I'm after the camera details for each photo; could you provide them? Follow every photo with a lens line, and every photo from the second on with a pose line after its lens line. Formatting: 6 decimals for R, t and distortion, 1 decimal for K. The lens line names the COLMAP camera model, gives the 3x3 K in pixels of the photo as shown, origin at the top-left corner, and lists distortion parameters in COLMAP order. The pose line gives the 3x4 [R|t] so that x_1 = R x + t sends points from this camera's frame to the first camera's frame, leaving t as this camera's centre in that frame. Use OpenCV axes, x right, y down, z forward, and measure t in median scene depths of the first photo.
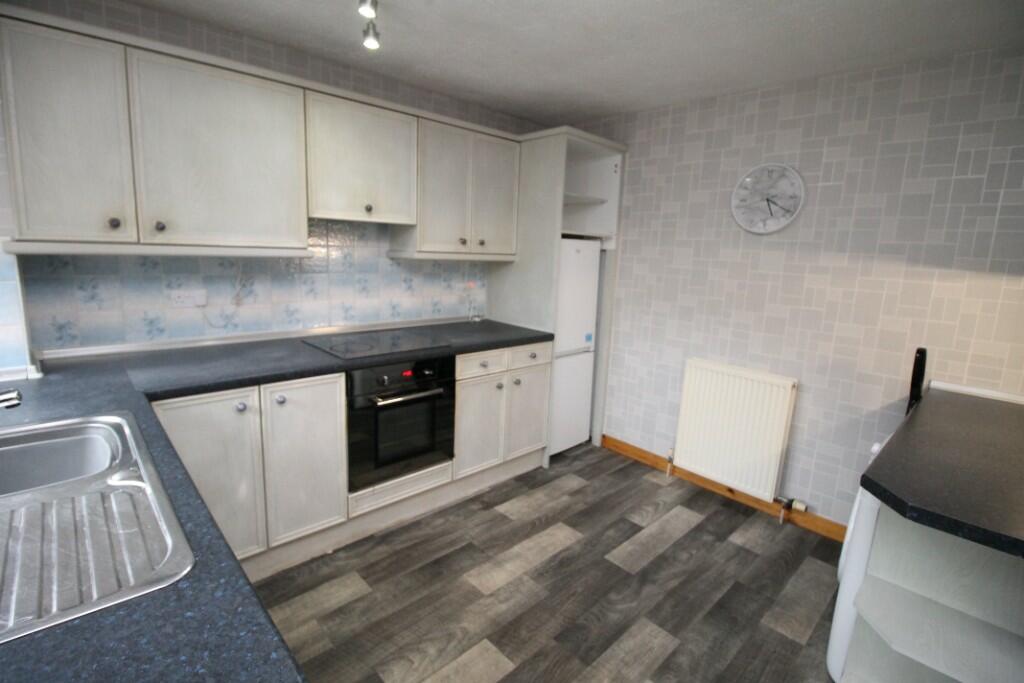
lens RADIAL K [[470.9, 0, 517.6], [0, 470.9, 338.9], [0, 0, 1]] dist [-0.010118, -0.006492]
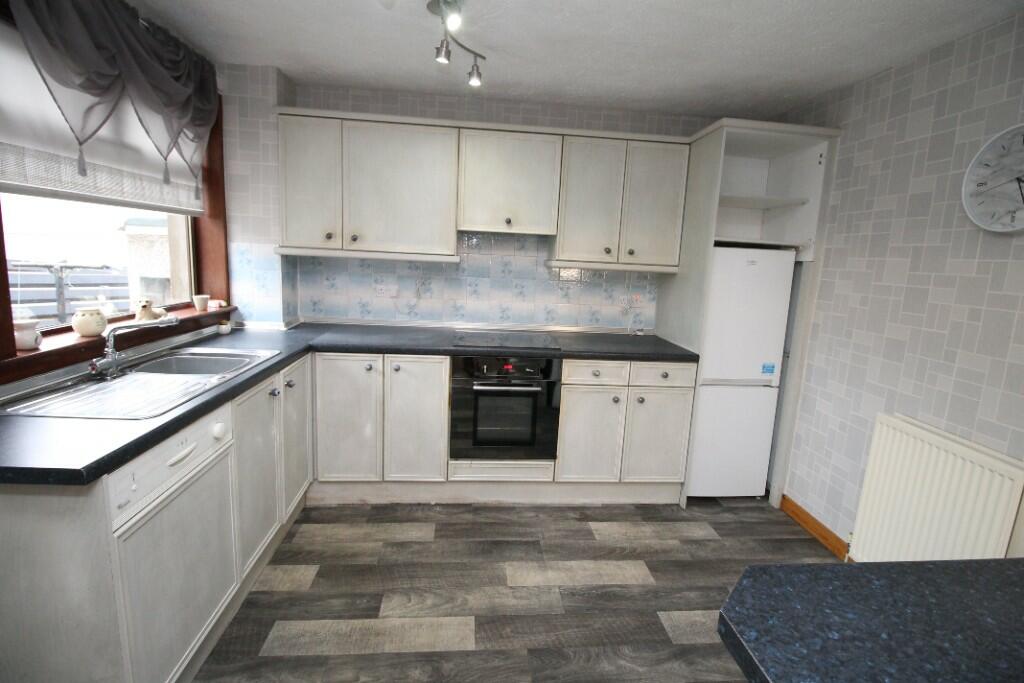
lens RADIAL K [[470.9, 0, 508.0], [0, 470.9, 336.7], [0, 0, 1]] dist [-0.010118, -0.006492]
pose [[0.784445, 0.100768, -0.611958, 0.389511], [-0.130846, 0.991393, -0.004479, 0.006971], [0.606239, 0.083586, 0.790878, 0.107070]]
